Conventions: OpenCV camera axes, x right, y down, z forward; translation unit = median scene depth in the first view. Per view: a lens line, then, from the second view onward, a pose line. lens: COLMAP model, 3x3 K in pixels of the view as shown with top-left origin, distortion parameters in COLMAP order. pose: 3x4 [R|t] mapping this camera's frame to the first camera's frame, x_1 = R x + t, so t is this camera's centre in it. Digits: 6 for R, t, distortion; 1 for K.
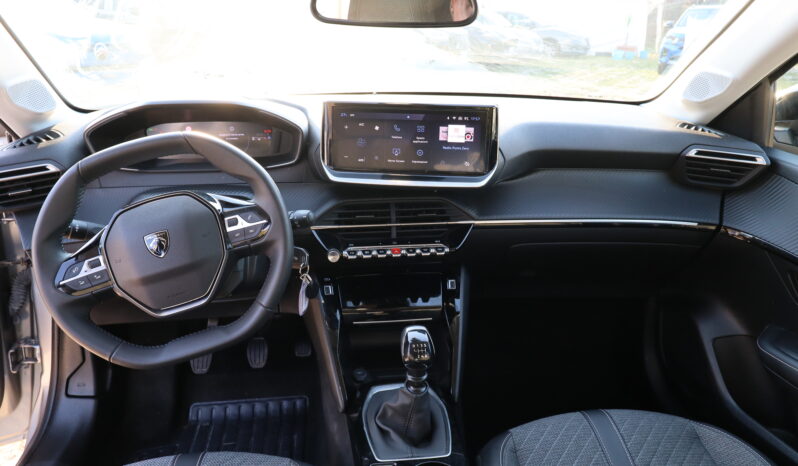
lens RADIAL K [[591.8, 0, 399.0], [0, 591.8, 233.0], [0, 0, 1]] dist [-0.000156, 0.002873]
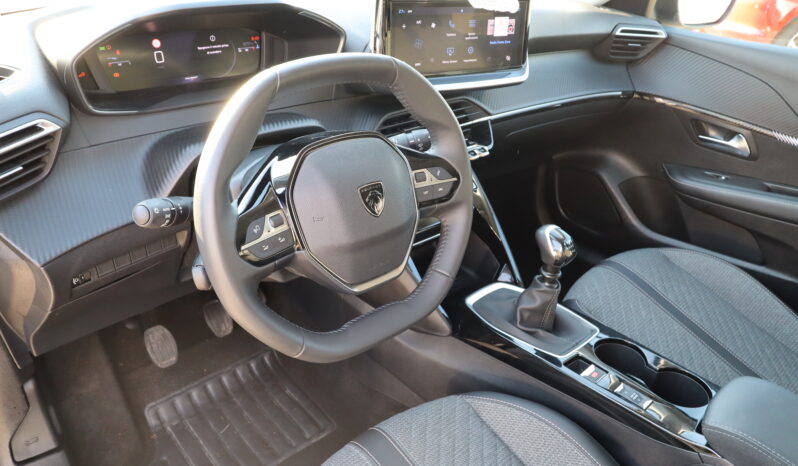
lens RADIAL K [[591.8, 0, 399.0], [0, 591.8, 233.0], [0, 0, 1]] dist [-0.000156, 0.002873]
pose [[0.804601, -0.249171, 0.539009, -0.615249], [0.147644, 0.963144, 0.224844, -0.082443], [-0.575168, -0.101329, 0.811735, 0.270654]]
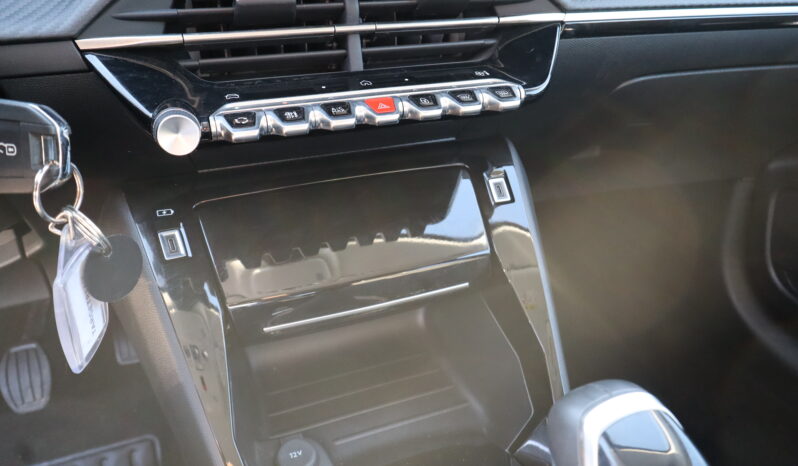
lens RADIAL K [[591.8, 0, 399.0], [0, 591.8, 233.0], [0, 0, 1]] dist [-0.000156, 0.002873]
pose [[0.961367, -0.118437, 0.248487, -0.083968], [0.074163, 0.980768, 0.180540, 0.041351], [-0.265091, -0.155137, 0.951661, 0.686949]]
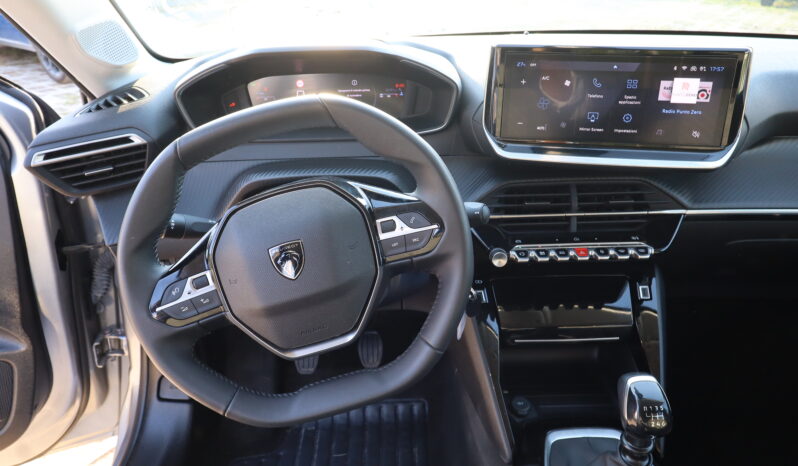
lens RADIAL K [[591.8, 0, 399.0], [0, 591.8, 233.0], [0, 0, 1]] dist [-0.000156, 0.002873]
pose [[0.994728, 0.019889, -0.100600, -0.159034], [-0.010117, 0.995260, 0.096725, -0.062643], [0.102047, -0.095198, 0.990214, 0.248671]]
